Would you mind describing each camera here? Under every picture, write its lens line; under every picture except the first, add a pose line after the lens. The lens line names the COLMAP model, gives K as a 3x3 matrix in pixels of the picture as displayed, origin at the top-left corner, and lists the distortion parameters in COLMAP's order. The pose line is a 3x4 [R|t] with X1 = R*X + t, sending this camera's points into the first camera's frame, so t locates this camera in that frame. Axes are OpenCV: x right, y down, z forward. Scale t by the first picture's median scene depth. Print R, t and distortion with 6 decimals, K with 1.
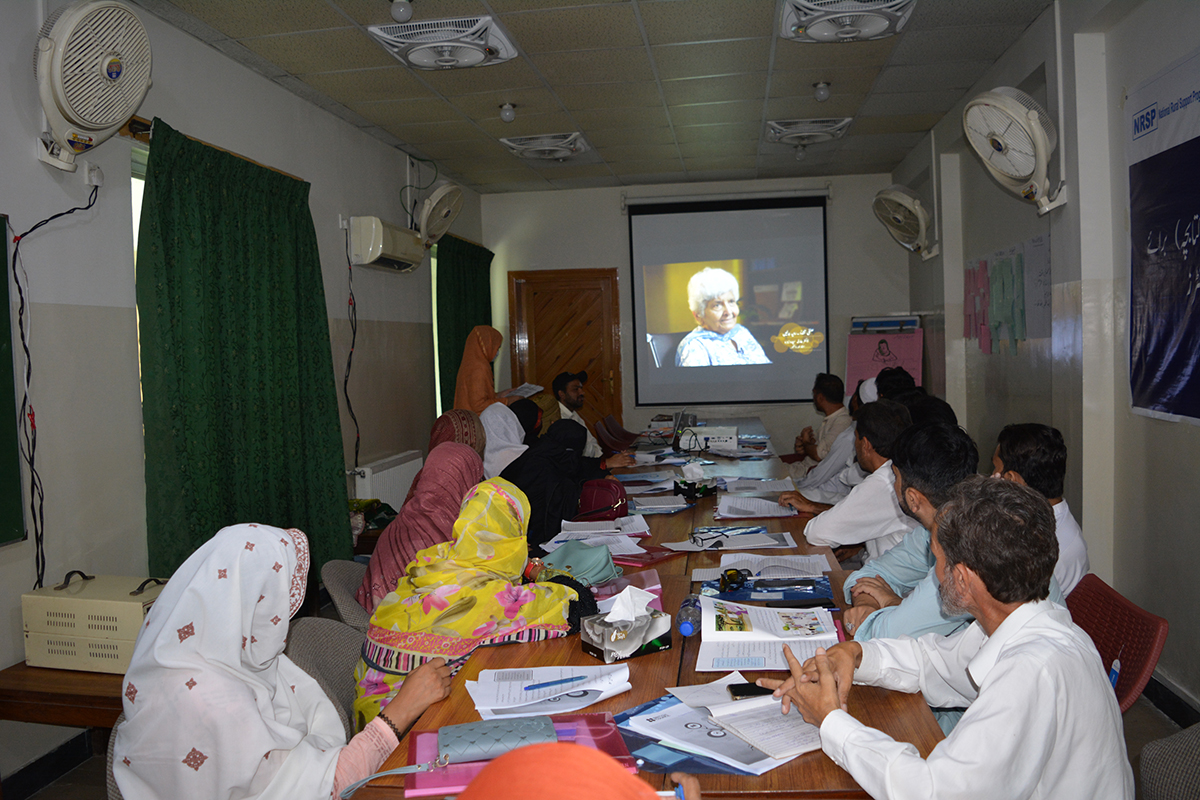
lens RADIAL K [[969.1, 0, 602.0], [0, 969.1, 393.7], [0, 0, 1]] dist [-0.081057, 0.026963]
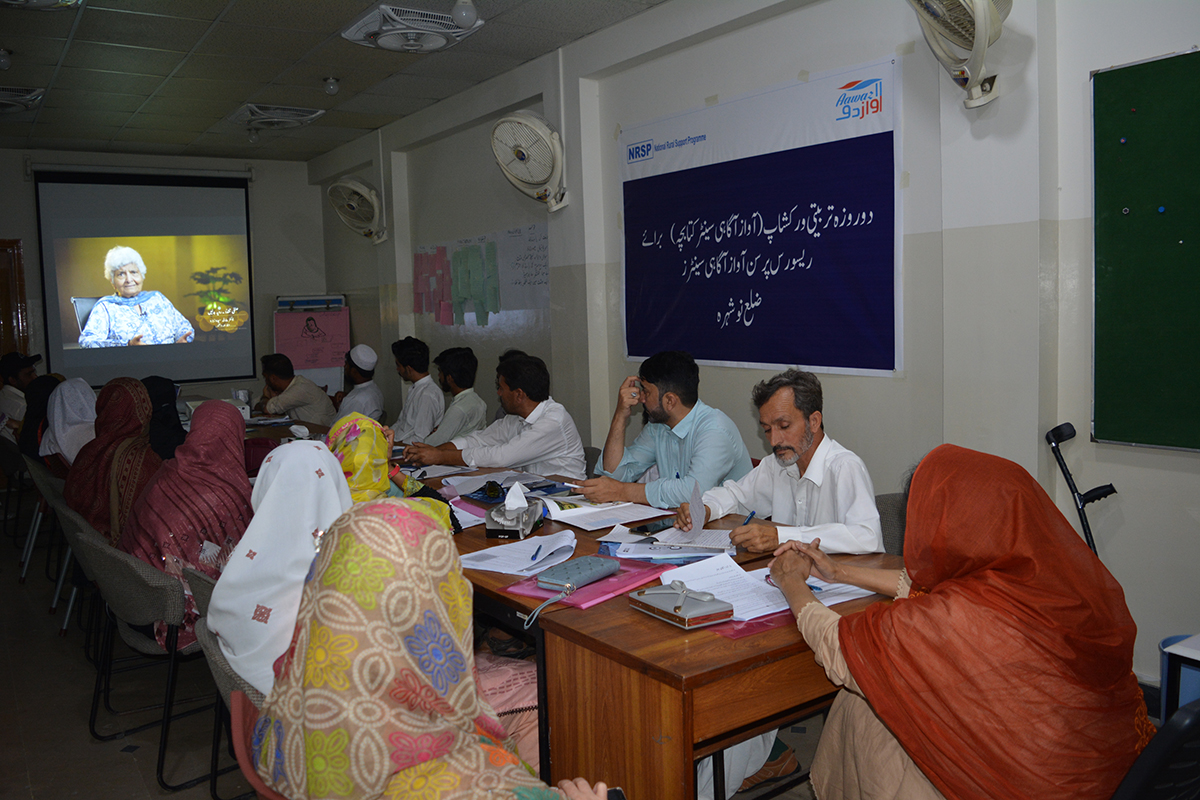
lens RADIAL K [[969.1, 0, 602.3], [0, 969.1, 397.5], [0, 0, 1]] dist [-0.081057, 0.026963]
pose [[0.744000, -0.054646, 0.665941, -0.244449], [0.043103, 0.998499, 0.033779, 0.014388], [-0.666788, 0.003573, 0.745239, -0.017965]]
